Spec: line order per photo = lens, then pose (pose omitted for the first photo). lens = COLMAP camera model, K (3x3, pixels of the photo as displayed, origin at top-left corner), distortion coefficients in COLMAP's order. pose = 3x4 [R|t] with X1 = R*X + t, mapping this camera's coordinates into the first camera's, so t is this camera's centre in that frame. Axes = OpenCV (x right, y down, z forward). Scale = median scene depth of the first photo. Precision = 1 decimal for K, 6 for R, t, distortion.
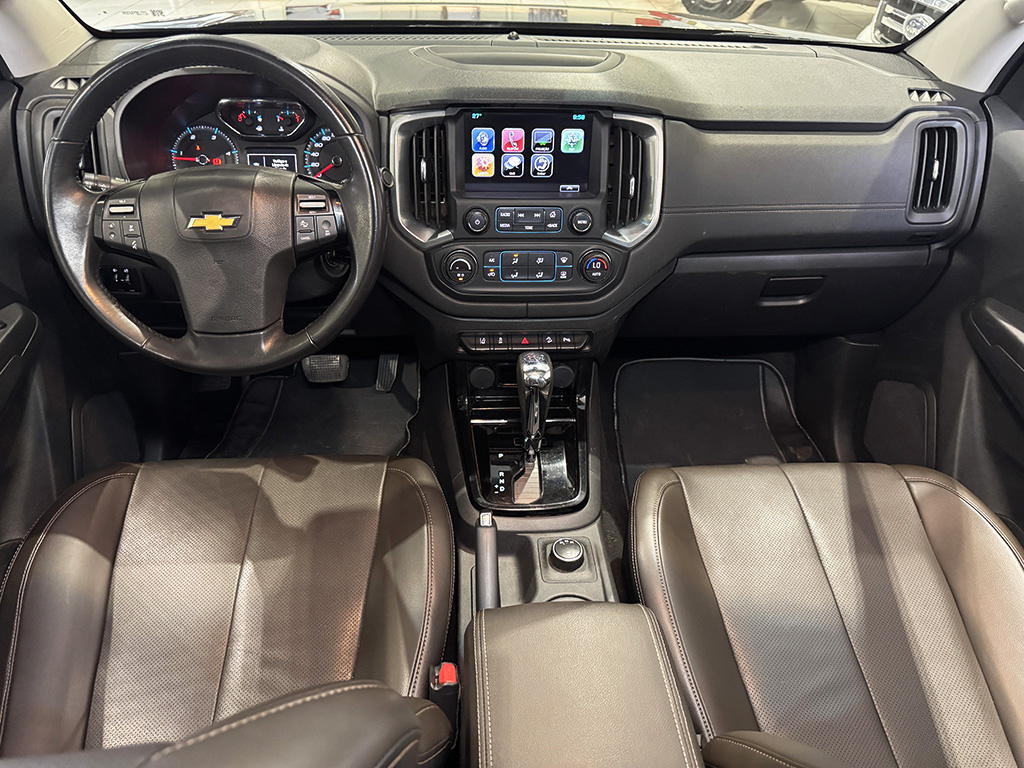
lens RADIAL K [[719.4, 0, 512.0], [0, 719.4, 384.0], [0, 0, 1]] dist [0.147189, -0.113728]
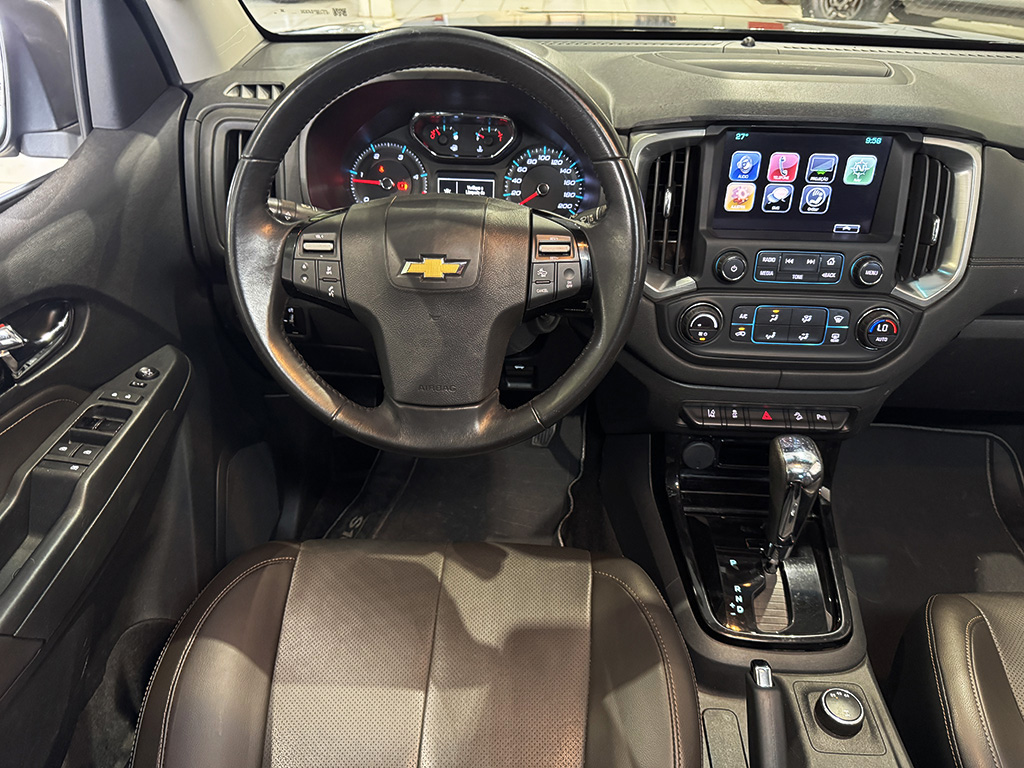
lens RADIAL K [[714.6, 0, 537.8], [0, 714.6, 388.9], [0, 0, 1]] dist [0.181478, -0.250457]
pose [[0.997209, 0.048702, -0.056591, -0.203127], [-0.049647, 0.998648, -0.015427, -0.069394], [0.055763, 0.018194, 0.998278, 0.200202]]
